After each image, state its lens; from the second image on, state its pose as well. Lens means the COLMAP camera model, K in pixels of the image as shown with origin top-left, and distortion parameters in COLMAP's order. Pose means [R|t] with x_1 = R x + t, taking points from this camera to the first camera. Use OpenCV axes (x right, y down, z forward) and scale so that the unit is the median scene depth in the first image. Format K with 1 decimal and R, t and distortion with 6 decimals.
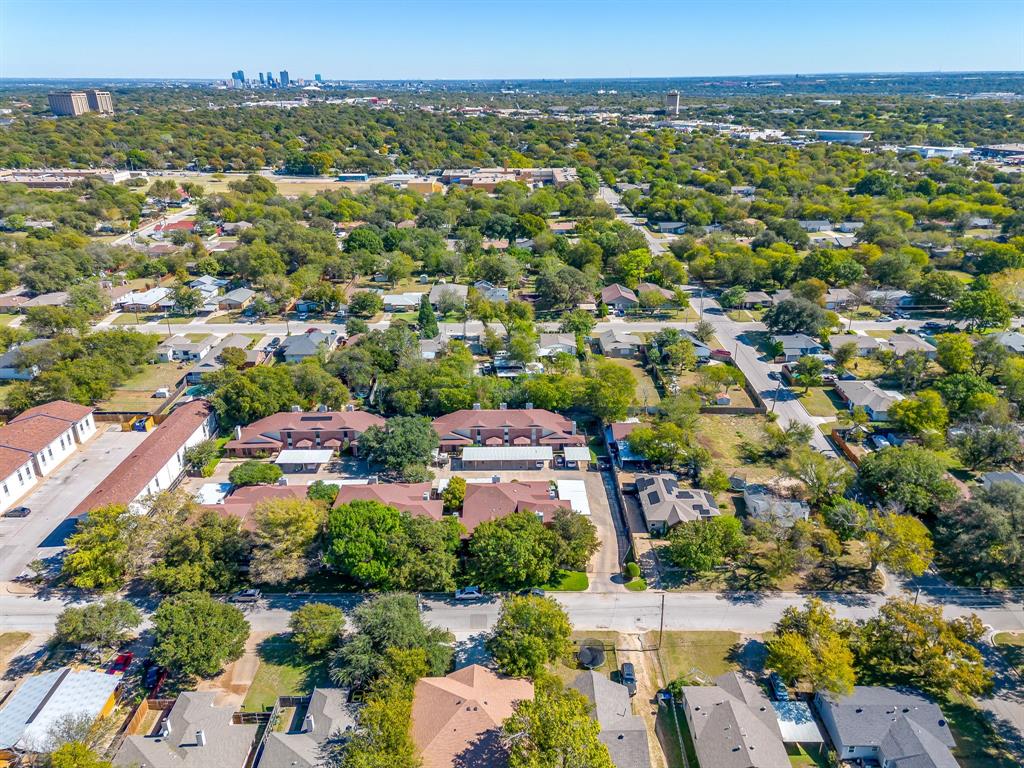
lens RADIAL K [[725.9, 0, 516.3], [0, 725.9, 384.1], [0, 0, 1]] dist [0.078220, -0.046446]
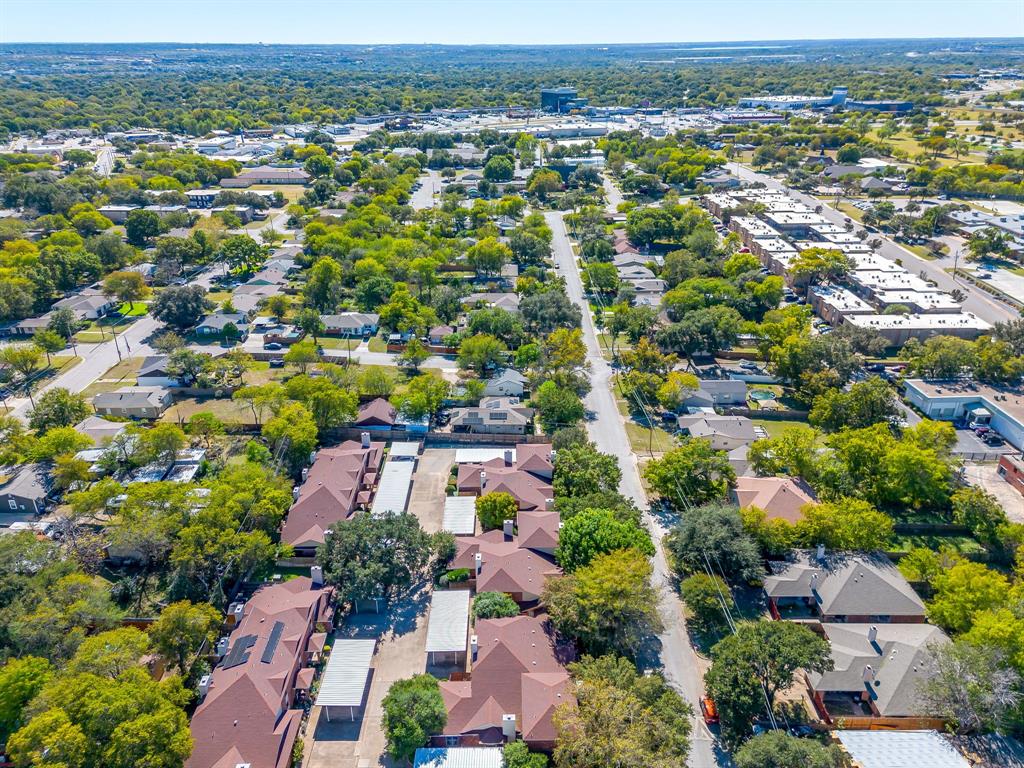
lens RADIAL K [[725.9, 0, 516.6], [0, 725.9, 376.2], [0, 0, 1]] dist [0.078220, -0.046446]
pose [[0.002788, -0.404763, 0.914417, -0.712724], [0.389476, 0.842654, 0.371810, -0.268273], [-0.921032, 0.355107, 0.159995, 0.644489]]
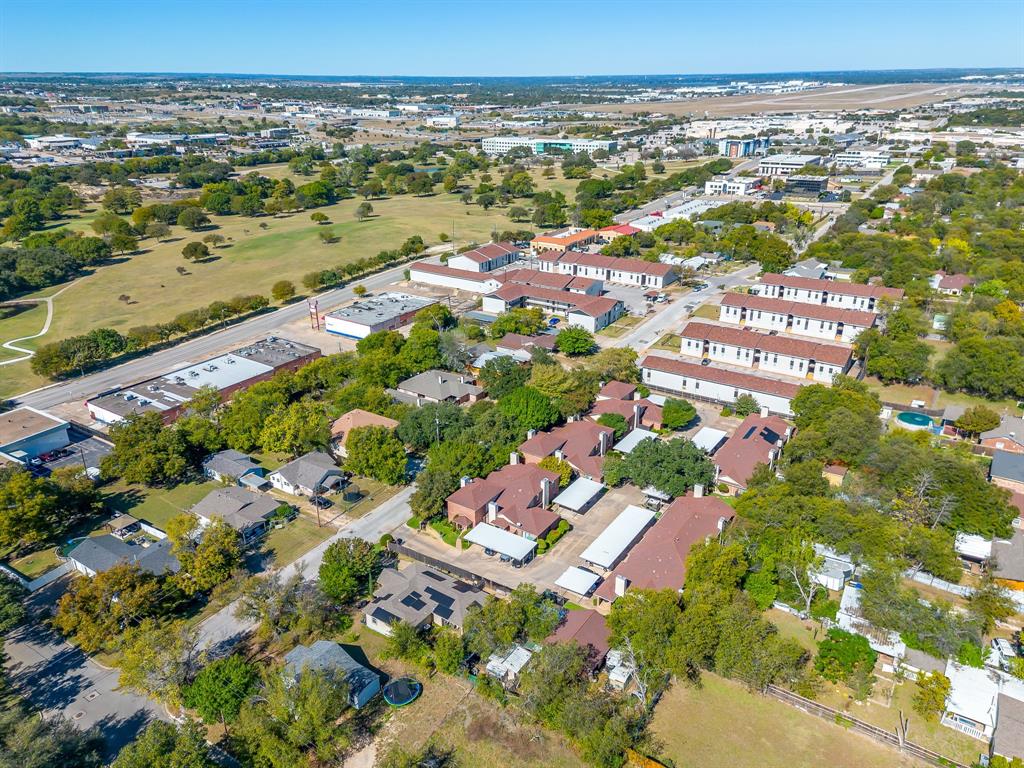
lens RADIAL K [[725.9, 0, 513.9], [0, 725.9, 384.5], [0, 0, 1]] dist [0.078220, -0.046446]
pose [[-0.573757, 0.329173, -0.749965, 0.588922], [-0.304479, 0.764327, 0.568416, -0.442643], [0.760326, 0.554481, -0.338312, 1.040665]]
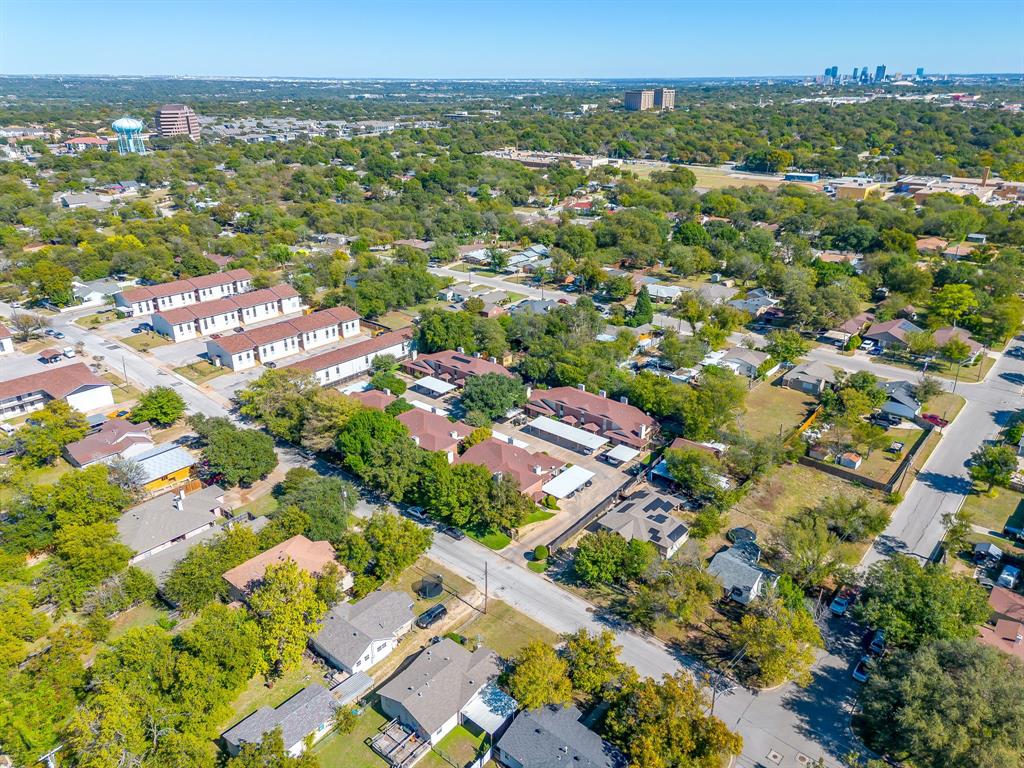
lens RADIAL K [[725.9, 0, 514.1], [0, 725.9, 382.7], [0, 0, 1]] dist [0.078220, -0.046446]
pose [[0.753160, 0.257572, -0.605315, 0.526427], [-0.256089, 0.962373, 0.090869, -0.047668], [0.605944, 0.086576, 0.790782, 0.101181]]
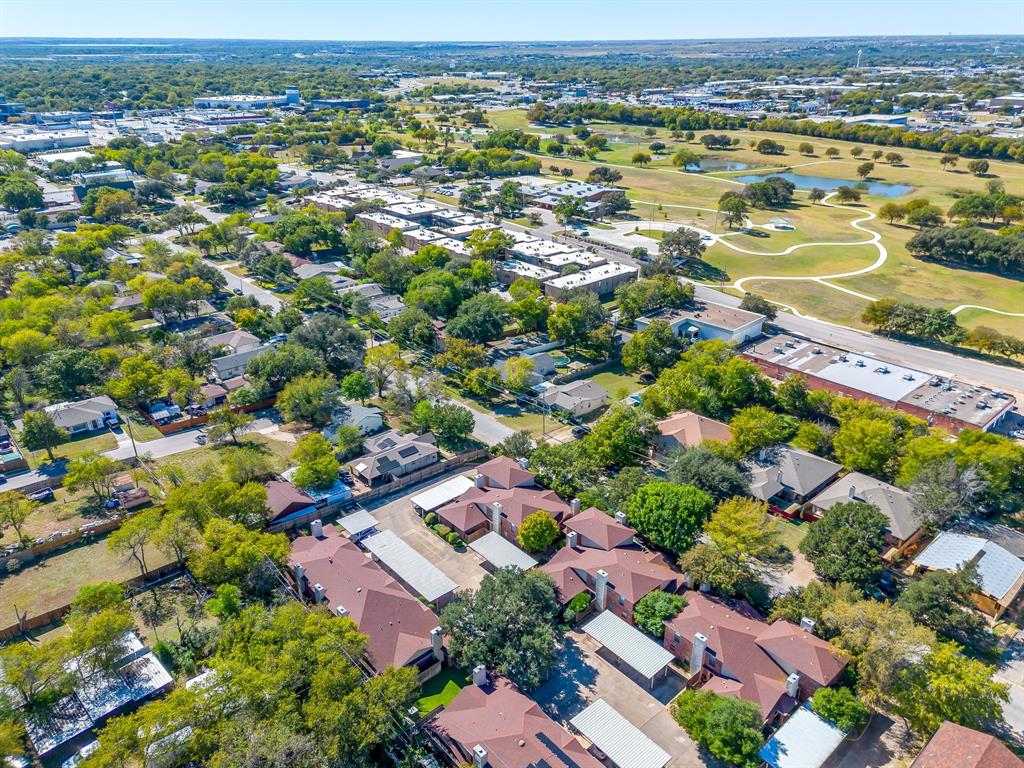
lens RADIAL K [[725.9, 0, 509.0], [0, 725.9, 379.2], [0, 0, 1]] dist [0.078220, -0.046446]
pose [[-0.656033, -0.306979, 0.689481, -0.505411], [0.297114, 0.734733, 0.609828, -0.439192], [-0.693789, 0.604922, -0.390802, 1.051419]]
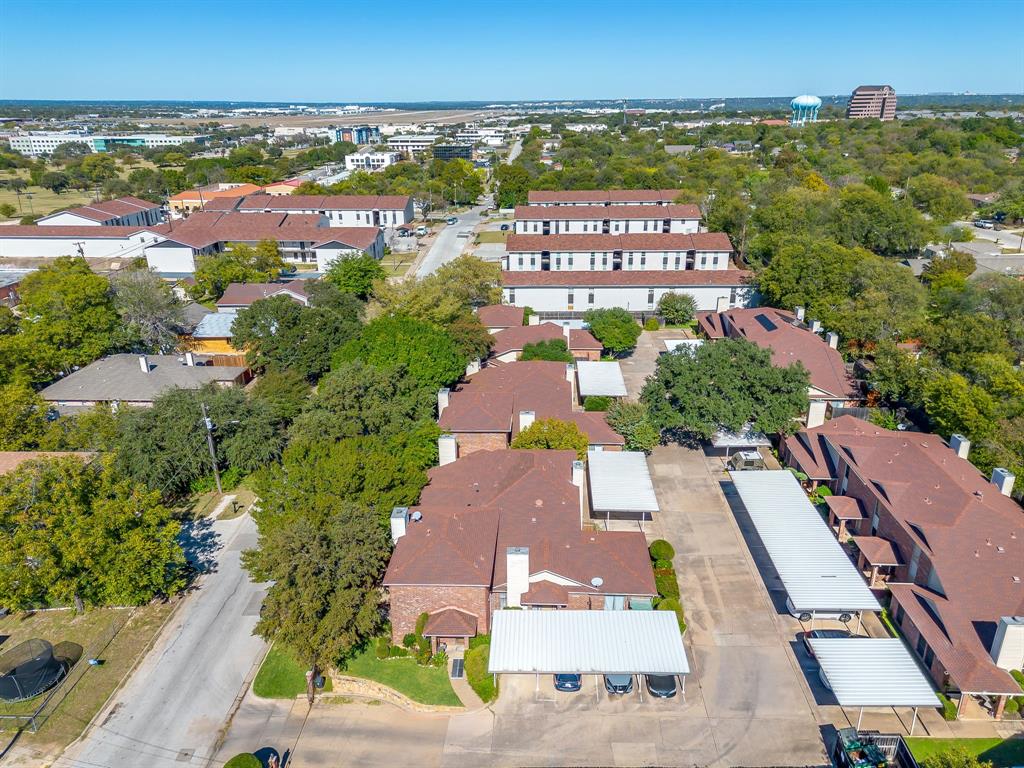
lens RADIAL K [[725.9, 0, 522.5], [0, 725.9, 381.6], [0, 0, 1]] dist [0.078220, -0.046446]
pose [[-0.048330, 0.362899, -0.930574, 0.299337], [-0.378471, 0.855537, 0.353293, -0.046043], [0.924351, 0.369270, 0.095998, 0.769821]]
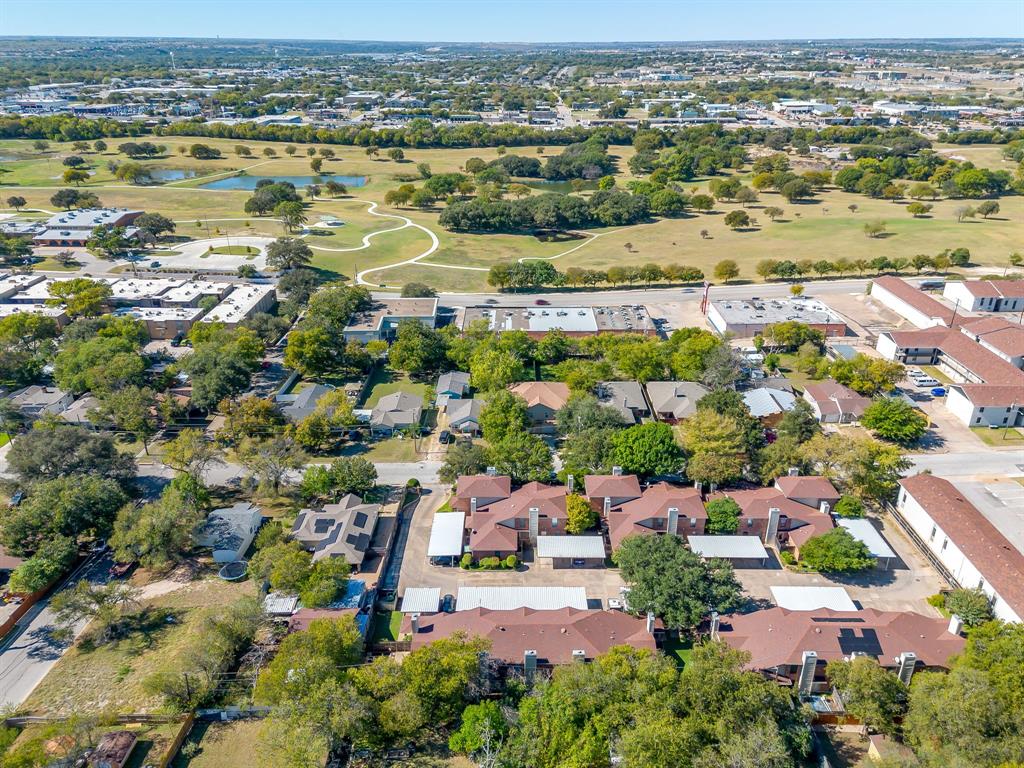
lens RADIAL K [[725.9, 0, 515.3], [0, 725.9, 391.2], [0, 0, 1]] dist [0.078220, -0.046446]
pose [[-0.999880, -0.001281, 0.015460, -0.015618], [0.010630, 0.669253, 0.742959, -0.530822], [-0.011299, 0.743034, -0.669159, 1.256060]]
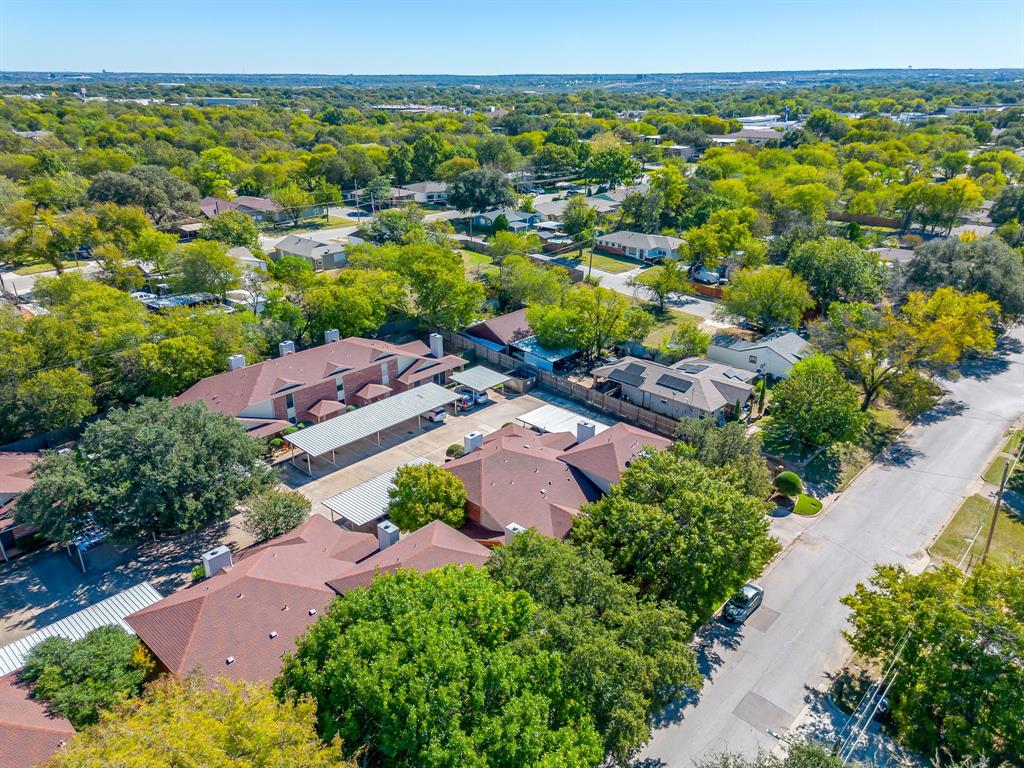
lens RADIAL K [[725.9, 0, 515.7], [0, 725.9, 388.1], [0, 0, 1]] dist [0.078220, -0.046446]
pose [[0.688841, -0.282516, 0.667595, -0.262068], [0.278905, 0.953329, 0.115653, 0.043509], [-0.669111, 0.106529, 0.735487, 0.538704]]
